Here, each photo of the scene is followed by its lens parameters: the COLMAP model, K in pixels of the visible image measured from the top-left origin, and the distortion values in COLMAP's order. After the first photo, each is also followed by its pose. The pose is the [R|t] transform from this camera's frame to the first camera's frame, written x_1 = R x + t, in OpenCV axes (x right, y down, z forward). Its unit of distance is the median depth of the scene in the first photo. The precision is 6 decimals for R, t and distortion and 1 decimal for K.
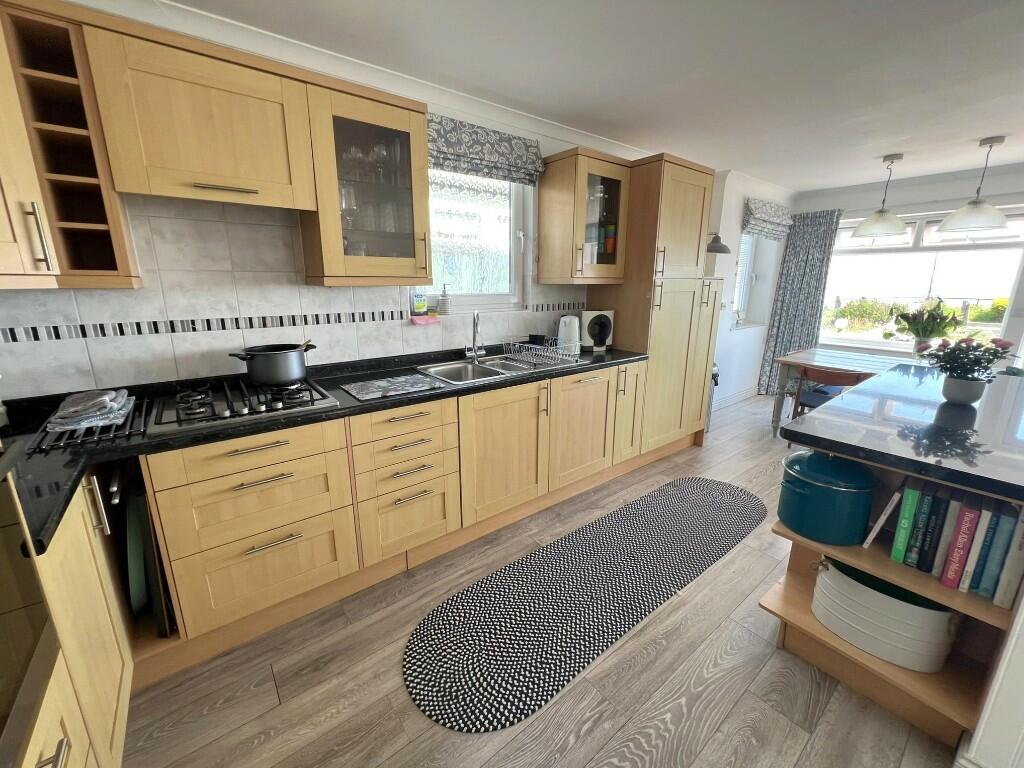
lens RADIAL K [[410.7, 0, 512.0], [0, 410.7, 380.9], [0, 0, 1]] dist [0.000316, 0.000402]
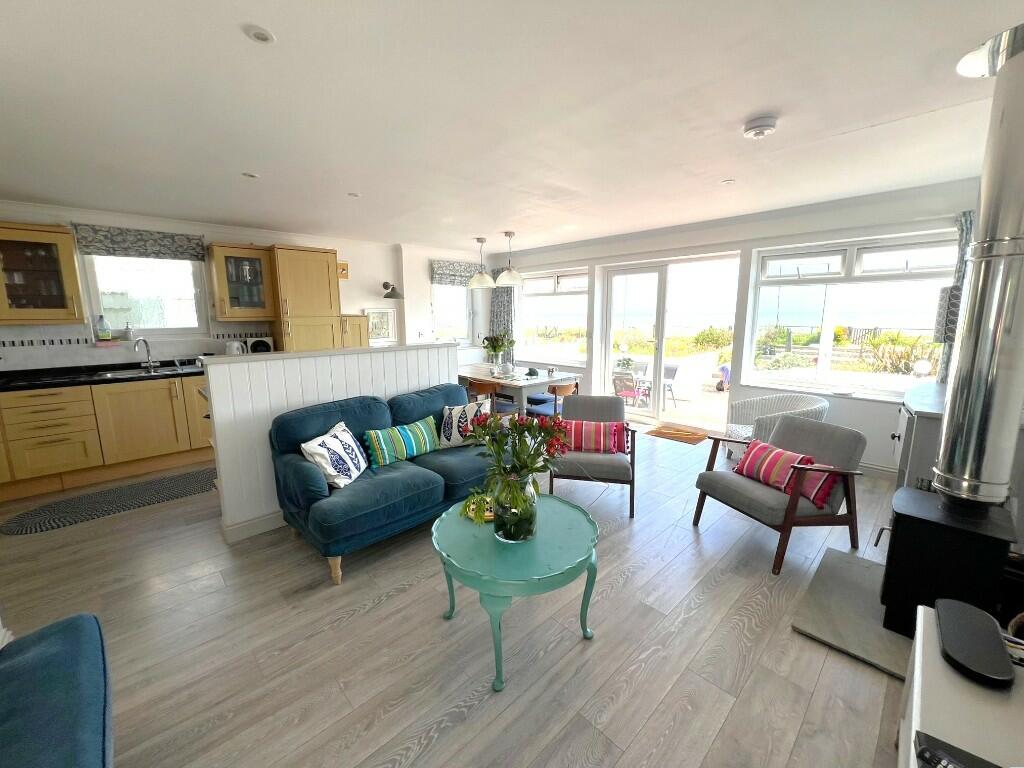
lens RADIAL K [[410.7, 0, 507.7], [0, 410.7, 380.6], [0, 0, 1]] dist [0.000316, 0.000402]
pose [[0.995986, -0.021391, 0.086914, 1.196908], [0.027815, 0.996916, -0.073381, 0.156674], [-0.085076, 0.075504, 0.993509, -0.730811]]
